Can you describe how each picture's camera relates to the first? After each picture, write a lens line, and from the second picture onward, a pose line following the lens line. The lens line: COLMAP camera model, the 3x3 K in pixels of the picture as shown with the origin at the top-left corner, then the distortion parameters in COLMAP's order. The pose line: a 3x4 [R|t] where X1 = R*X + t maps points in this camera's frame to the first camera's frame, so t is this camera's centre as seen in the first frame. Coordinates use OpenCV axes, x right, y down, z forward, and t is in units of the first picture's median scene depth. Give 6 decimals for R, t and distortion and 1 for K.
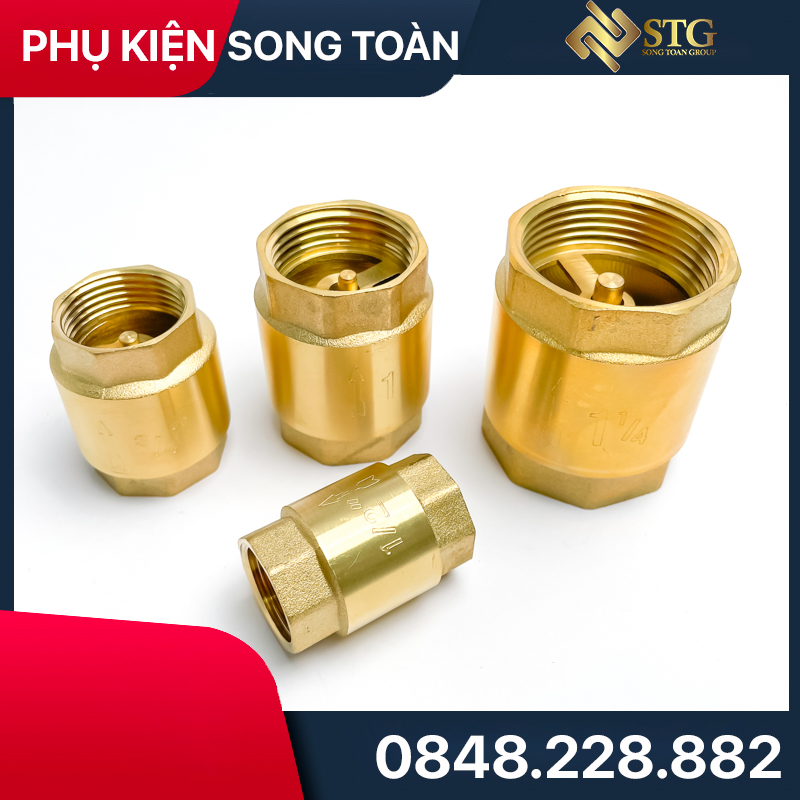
lens RADIAL K [[829.9, 0, 400.0], [0, 829.9, 400.0], [0, 0, 1]] dist [0.173639, -0.515700]
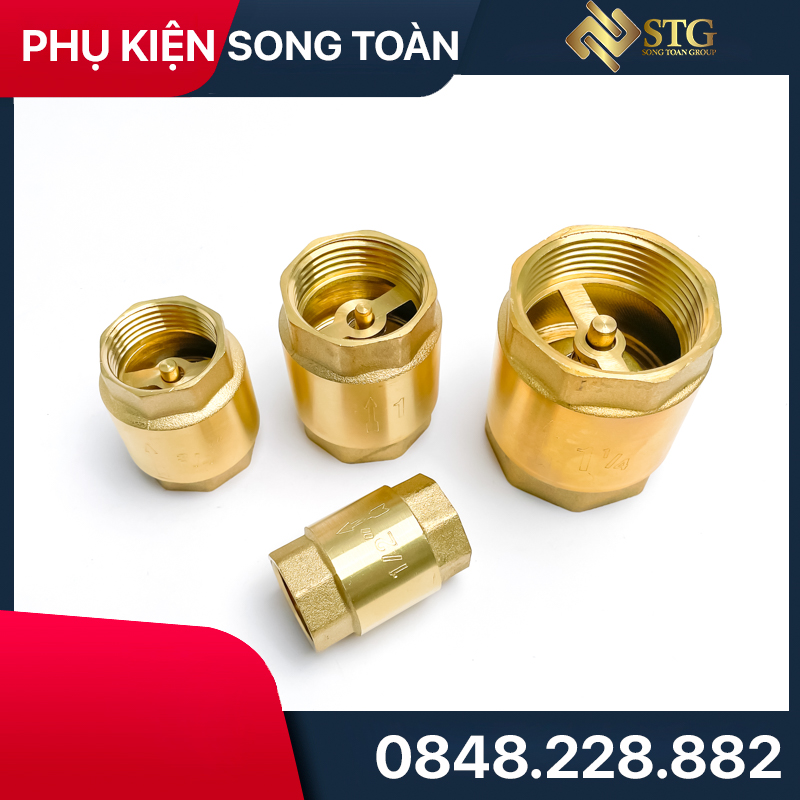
lens RADIAL K [[829.9, 0, 400.0], [0, 829.9, 400.0], [0, 0, 1]] dist [0.173639, -0.515700]
pose [[0.999353, 0.018418, -0.030890, 0.022440], [-0.011909, 0.979926, 0.199004, -0.268001], [0.033935, -0.198507, 0.979512, -0.096325]]
